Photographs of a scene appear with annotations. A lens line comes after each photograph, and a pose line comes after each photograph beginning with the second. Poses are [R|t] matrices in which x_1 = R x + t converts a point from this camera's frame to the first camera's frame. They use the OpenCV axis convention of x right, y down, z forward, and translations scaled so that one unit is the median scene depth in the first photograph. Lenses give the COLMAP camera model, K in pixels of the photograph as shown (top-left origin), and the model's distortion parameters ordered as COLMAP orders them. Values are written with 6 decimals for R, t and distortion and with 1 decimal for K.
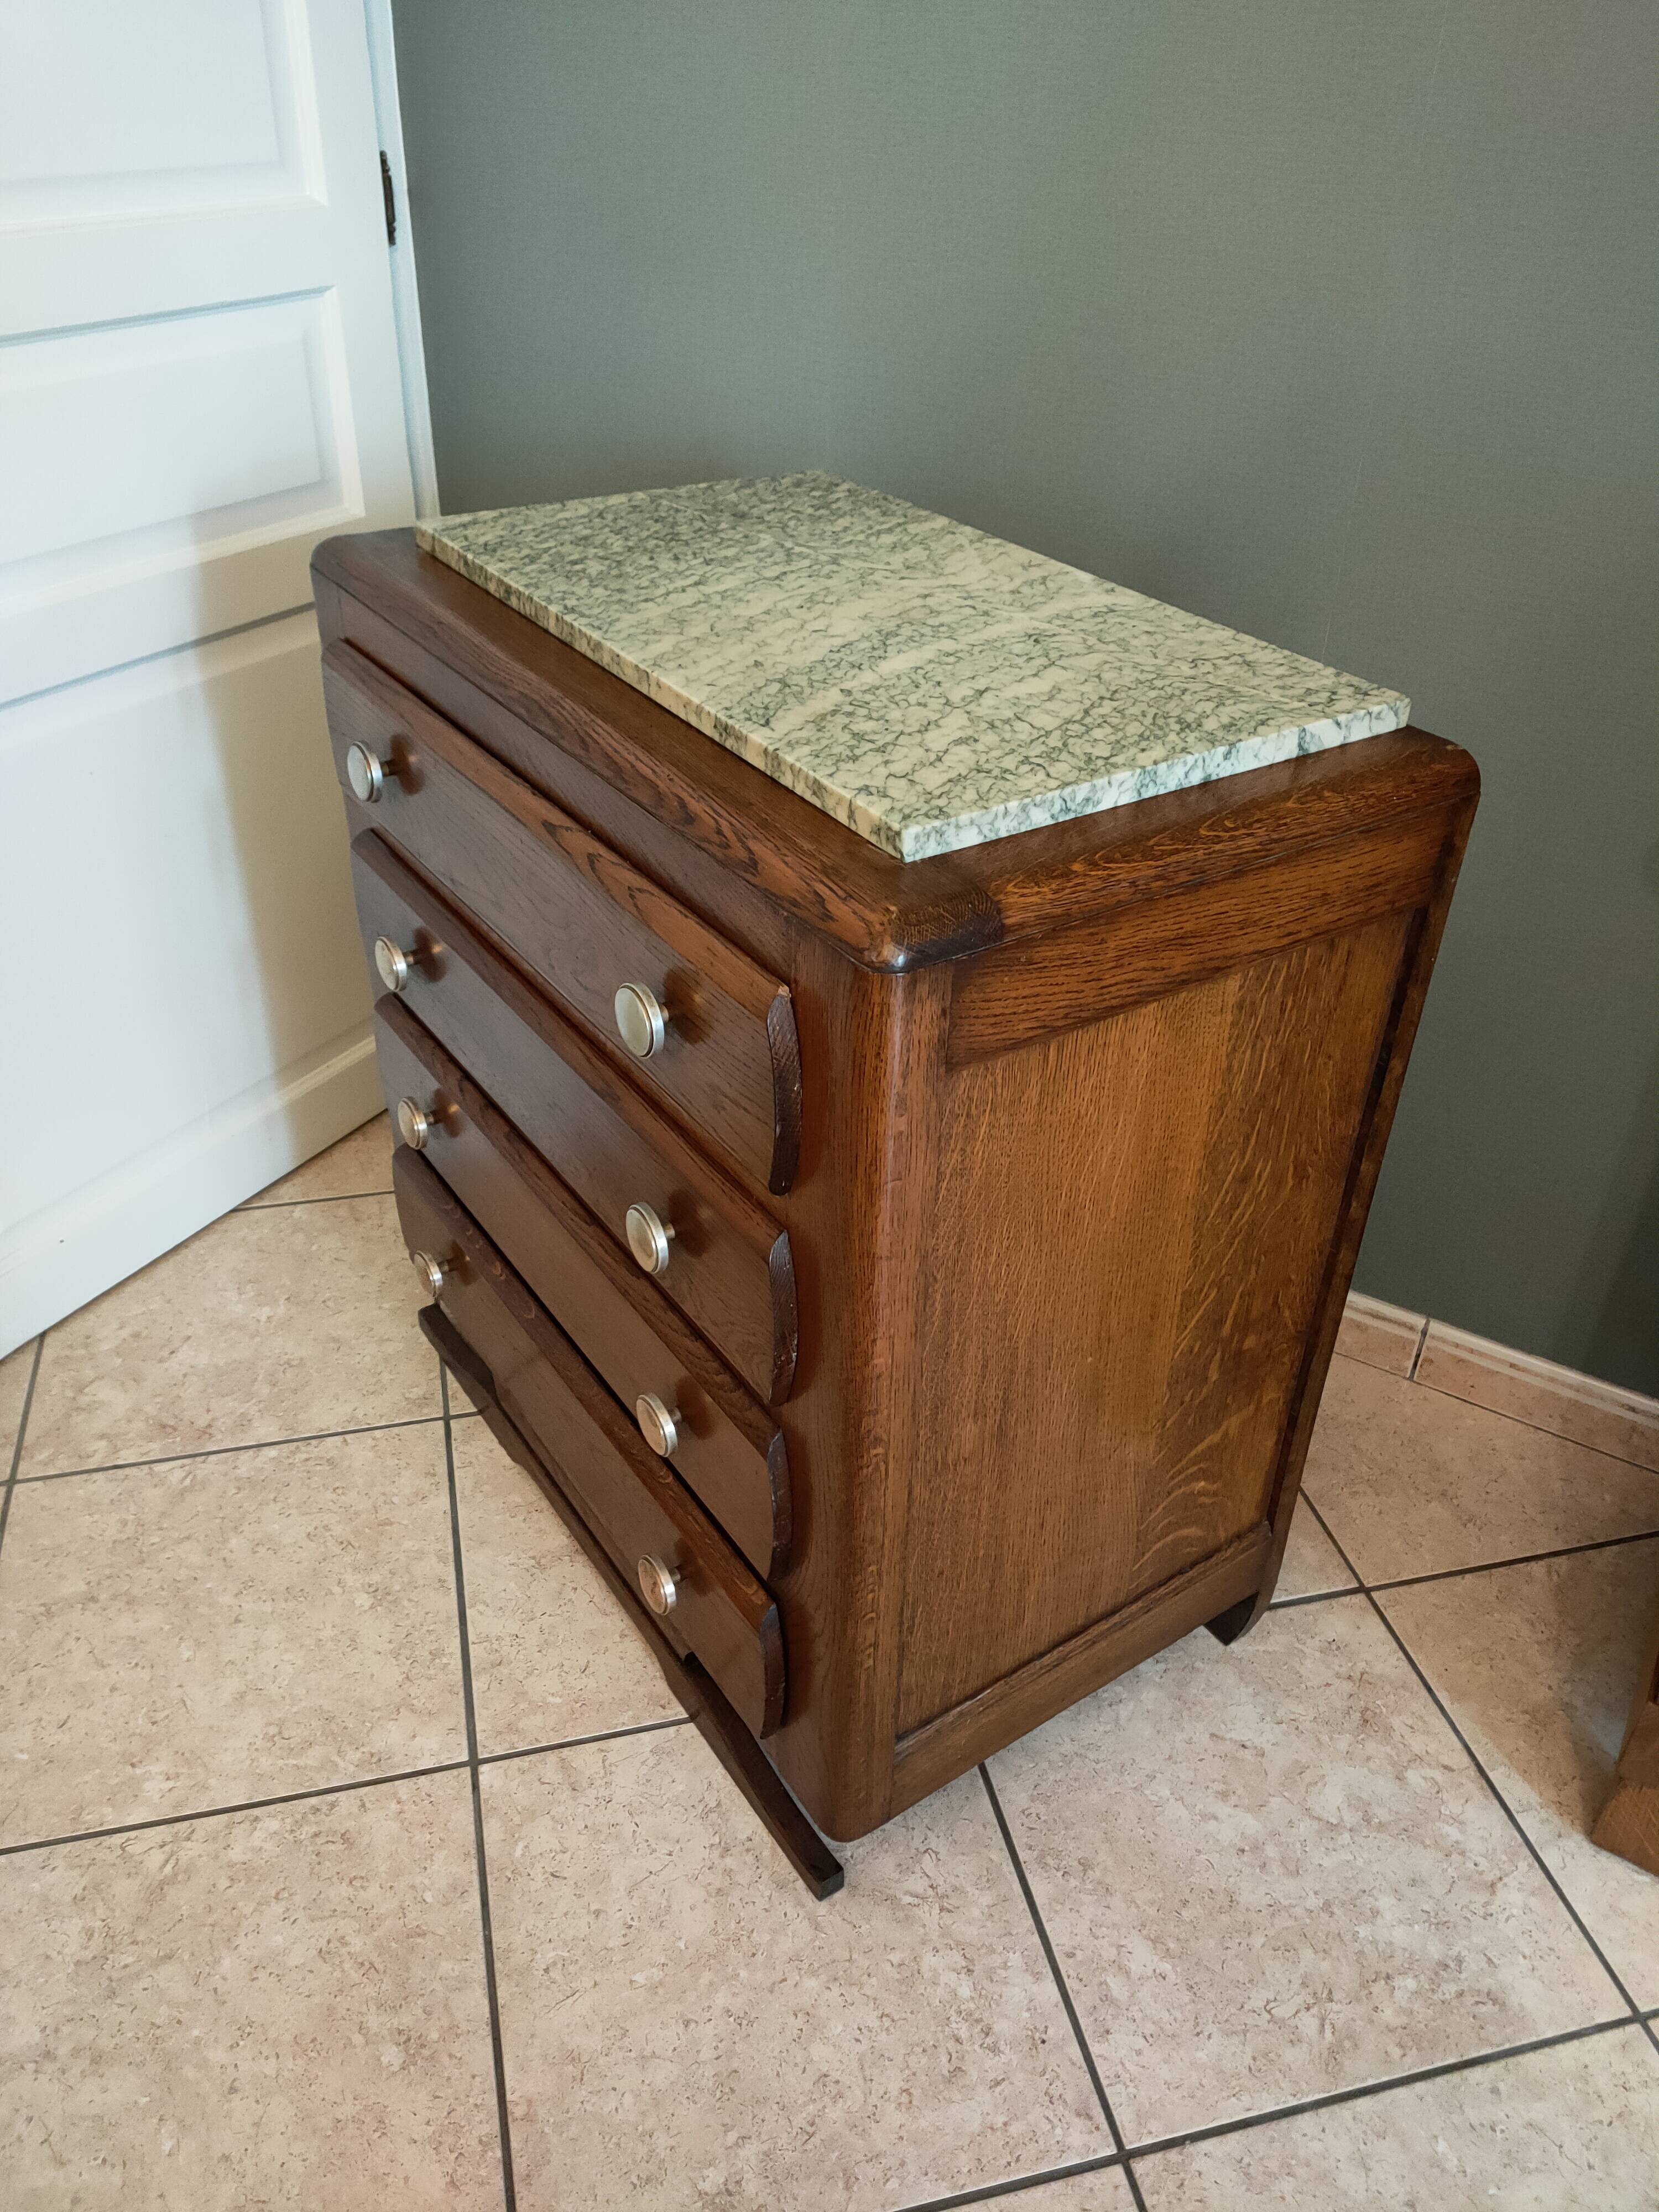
lens RADIAL K [[1688.6, 0, 842.4], [0, 1688.6, 1083.4], [0, 0, 1]] dist [0.072746, -0.109712]
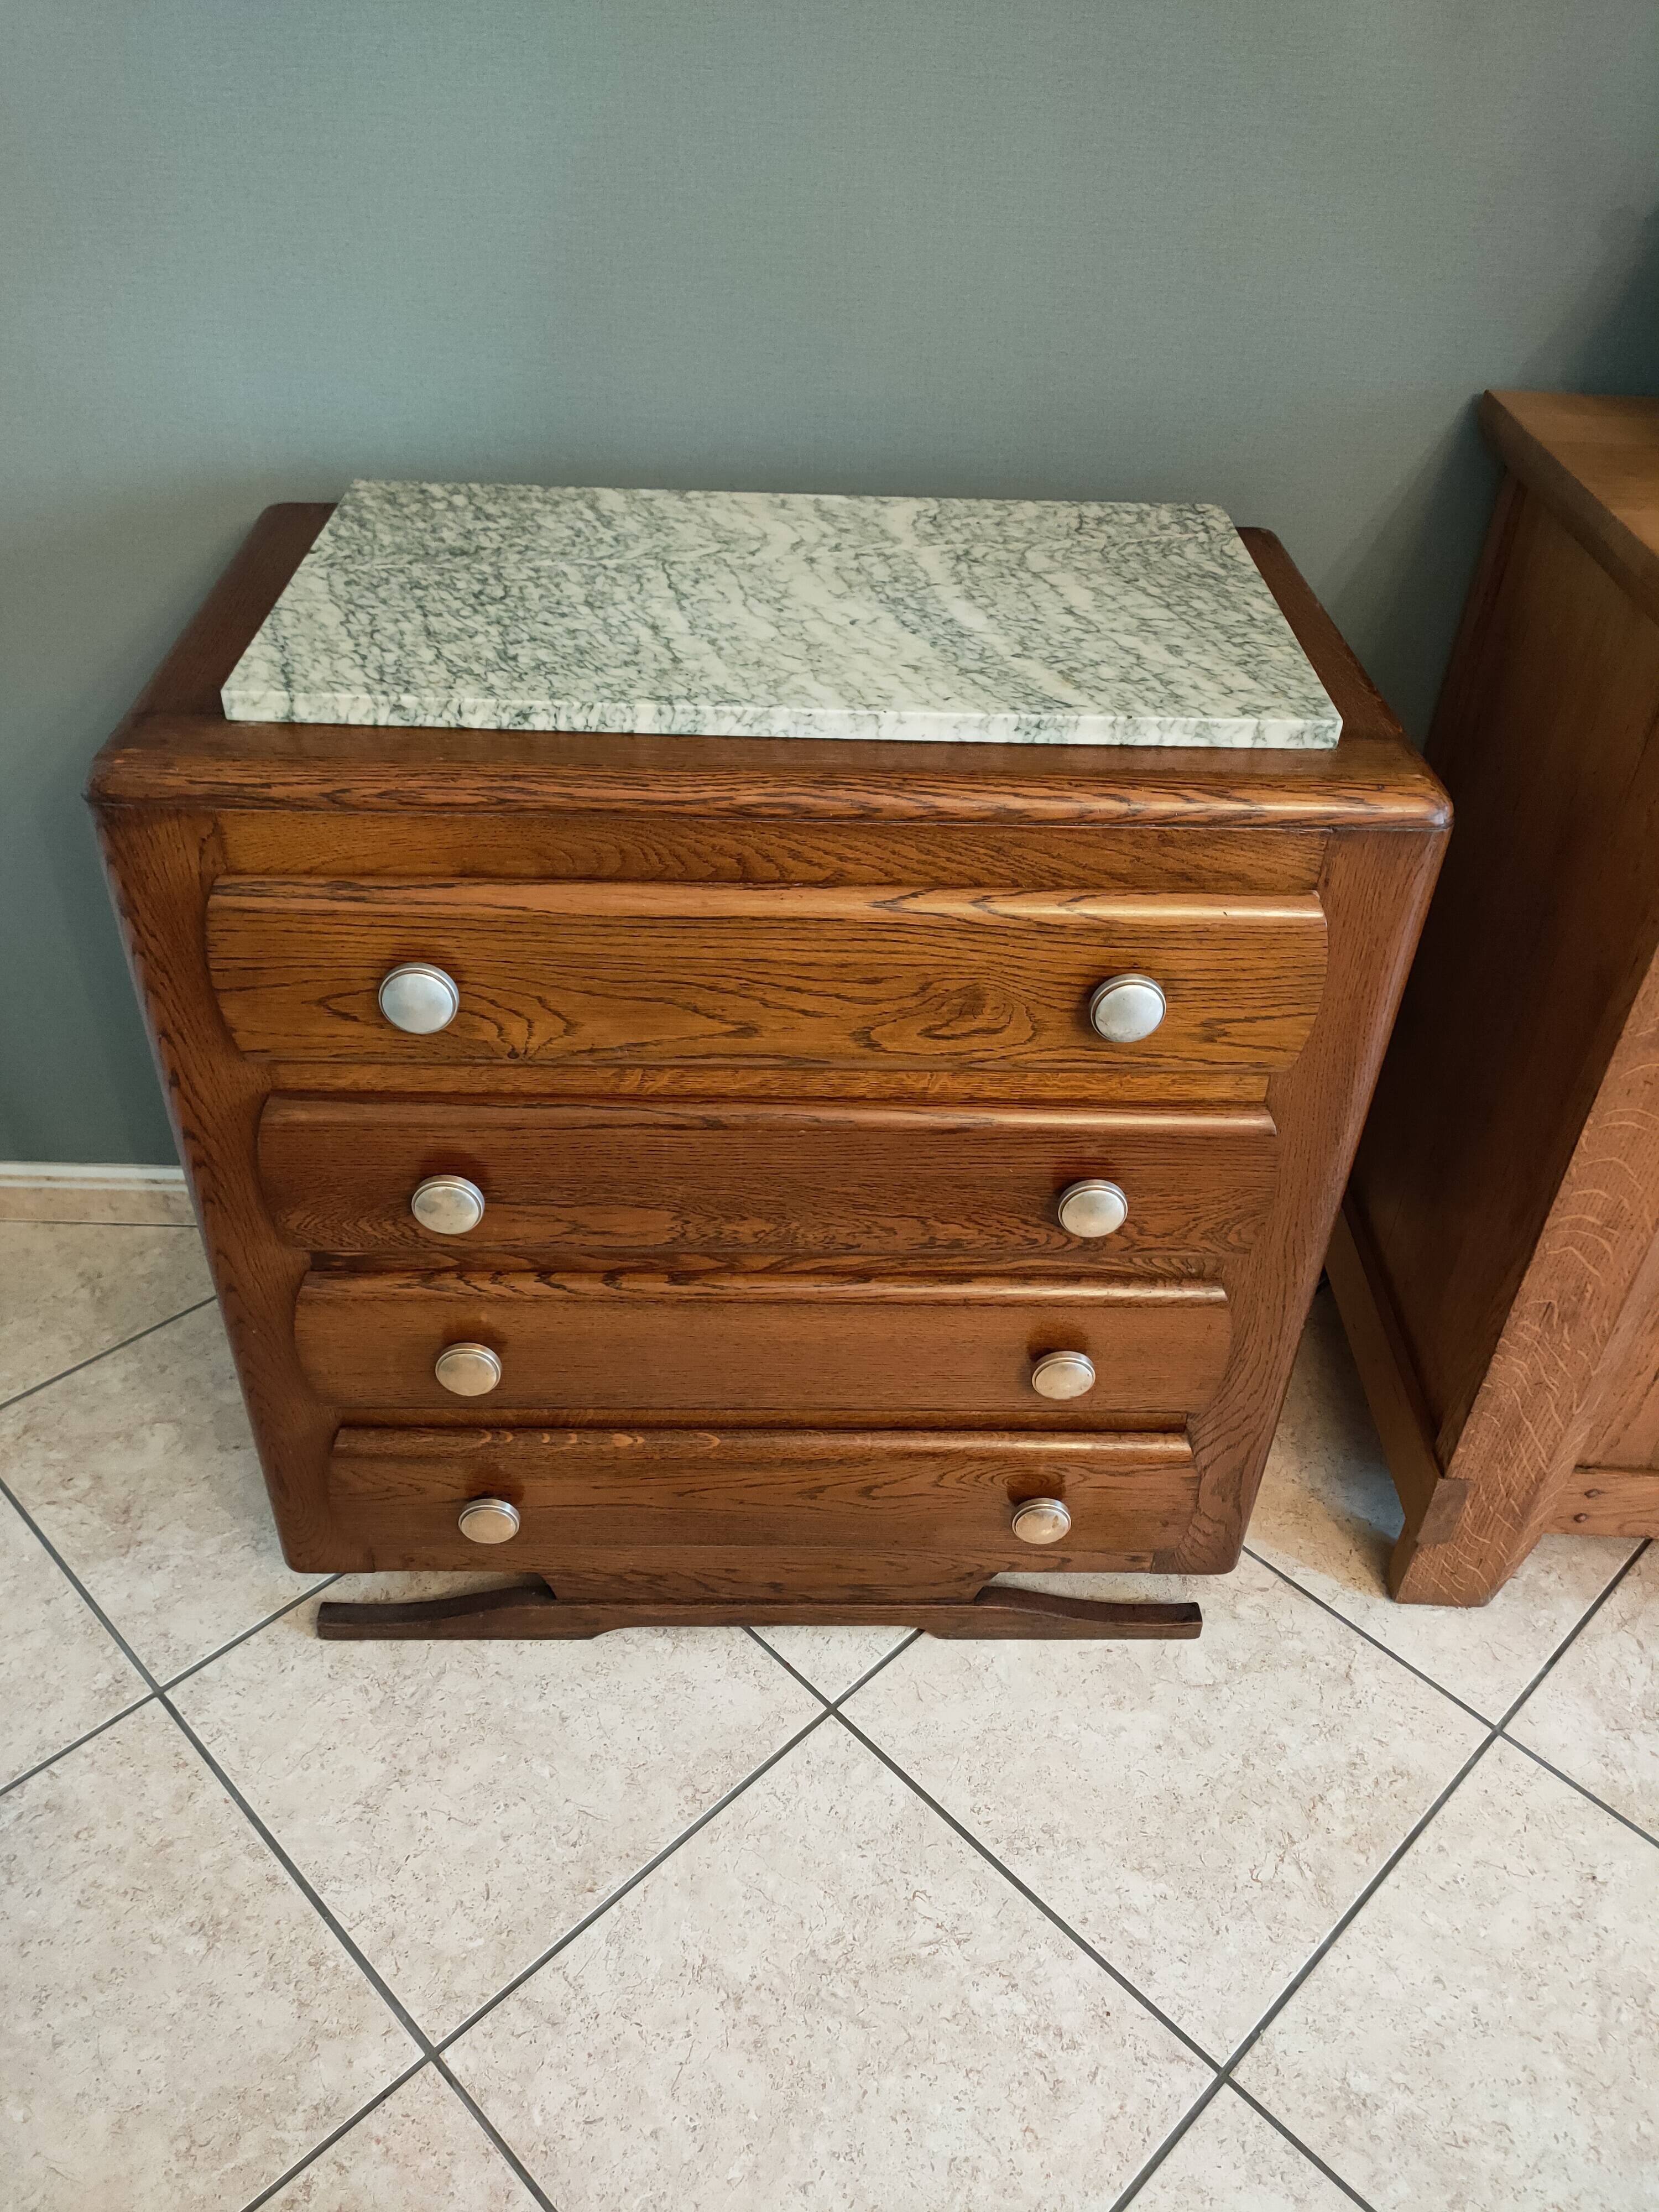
lens RADIAL K [[1688.6, 0, 818.5], [0, 1688.6, 1117.4], [0, 0, 1]] dist [0.072746, -0.109712]
pose [[0.545262, -0.526560, 0.652246, -0.833073], [0.440036, 0.842059, 0.311937, -0.346613], [-0.713483, 0.116924, 0.690848, 0.373214]]
